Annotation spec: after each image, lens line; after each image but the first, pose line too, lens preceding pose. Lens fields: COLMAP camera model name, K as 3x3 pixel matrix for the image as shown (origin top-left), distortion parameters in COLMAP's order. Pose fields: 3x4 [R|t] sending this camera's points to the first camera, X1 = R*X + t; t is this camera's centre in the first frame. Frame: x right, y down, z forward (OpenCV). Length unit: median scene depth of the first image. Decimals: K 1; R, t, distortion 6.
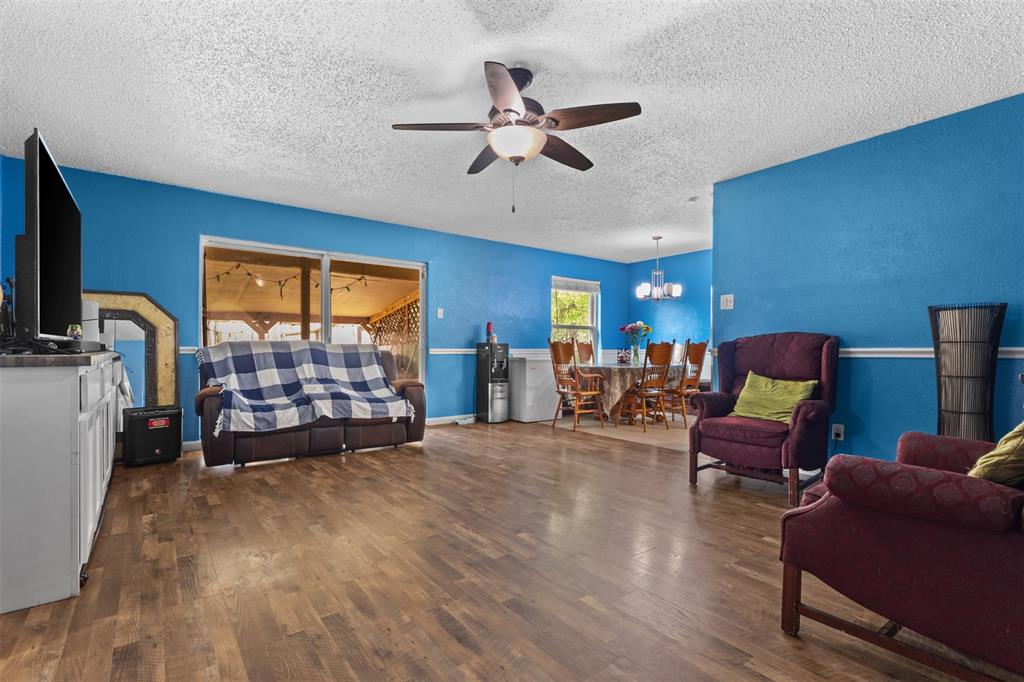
lens RADIAL K [[473.5, 0, 508.9], [0, 473.5, 348.0], [0, 0, 1]] dist [0.001408, 0.000866]
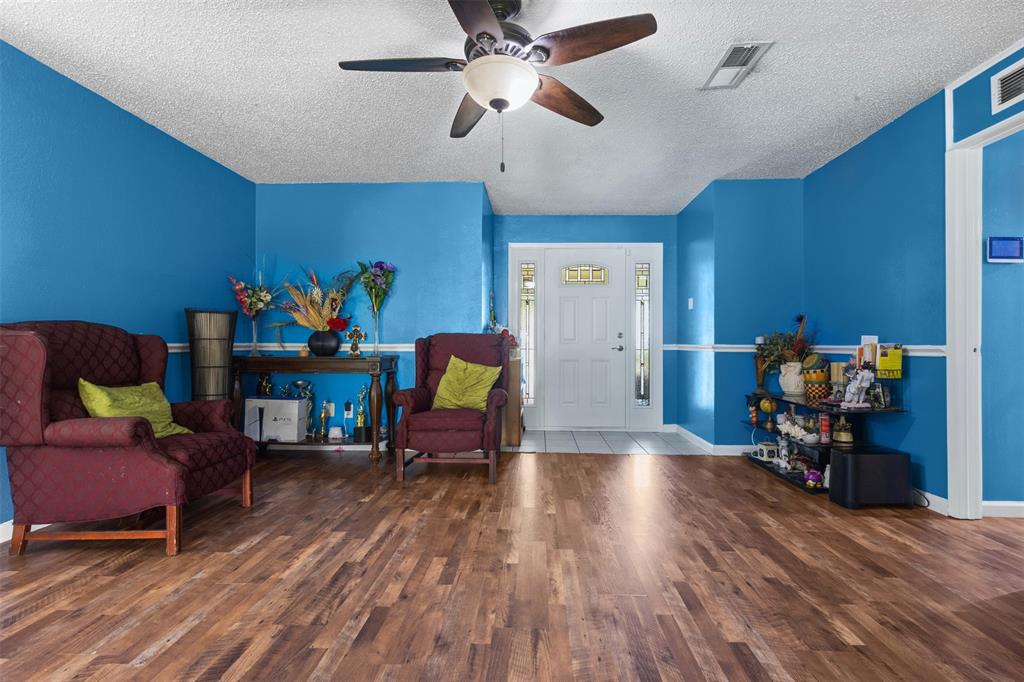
lens RADIAL K [[476.1, 0, 520.3], [0, 476.1, 343.3], [0, 0, 1]] dist [0.001108, 0.000563]
pose [[-0.773675, -0.002238, 0.633579, -0.308163], [-0.006055, 0.999974, -0.003861, -0.000922], [-0.633554, -0.006824, -0.773668, 0.962561]]
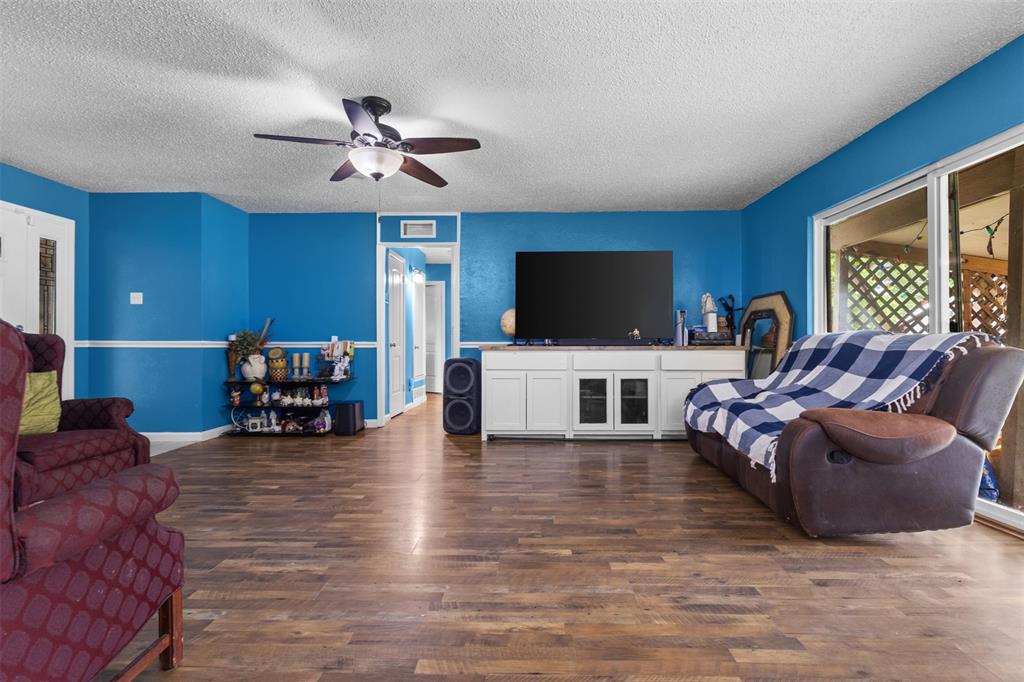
lens RADIAL K [[476.1, 0, 520.3], [0, 476.1, 343.3], [0, 0, 1]] dist [0.001108, 0.000563]
pose [[-0.619676, -0.002150, -0.784855, 0.423609], [-0.000373, 0.999997, -0.002445, 0.002343], [0.784858, -0.001222, -0.619675, 1.198899]]
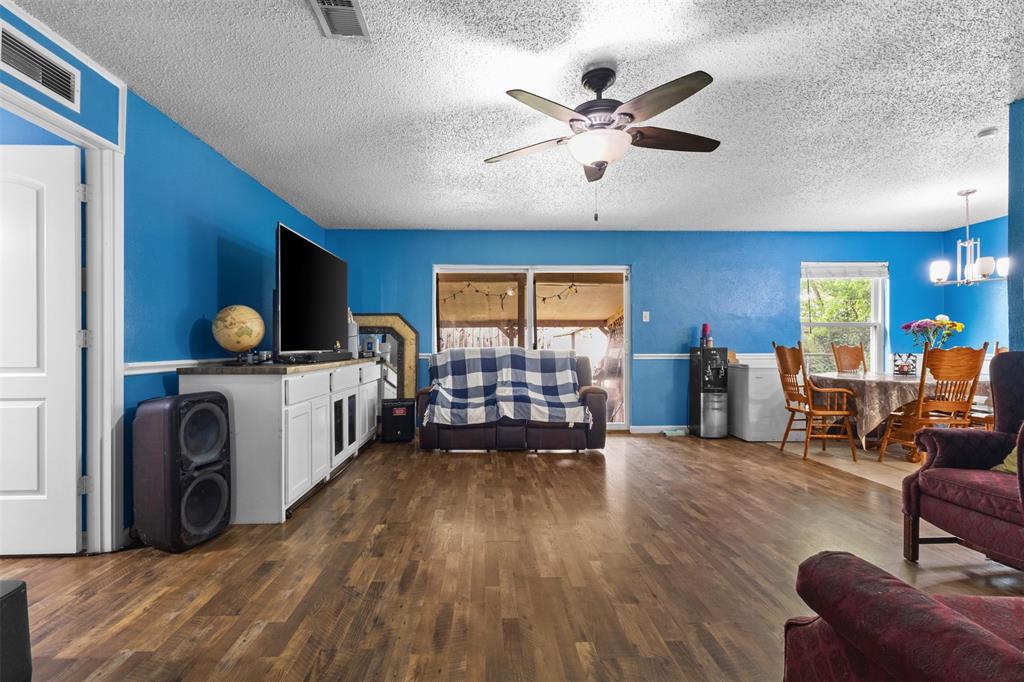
lens RADIAL K [[479.4, 0, 496.0], [0, 479.4, 344.8], [0, 0, 1]] dist [0.001994, 0.000996]
pose [[0.811226, -0.005275, -0.584708, 0.248238], [0.005048, 0.999985, -0.002018, -0.022903], [0.584710, -0.001314, 0.811241, 0.062440]]
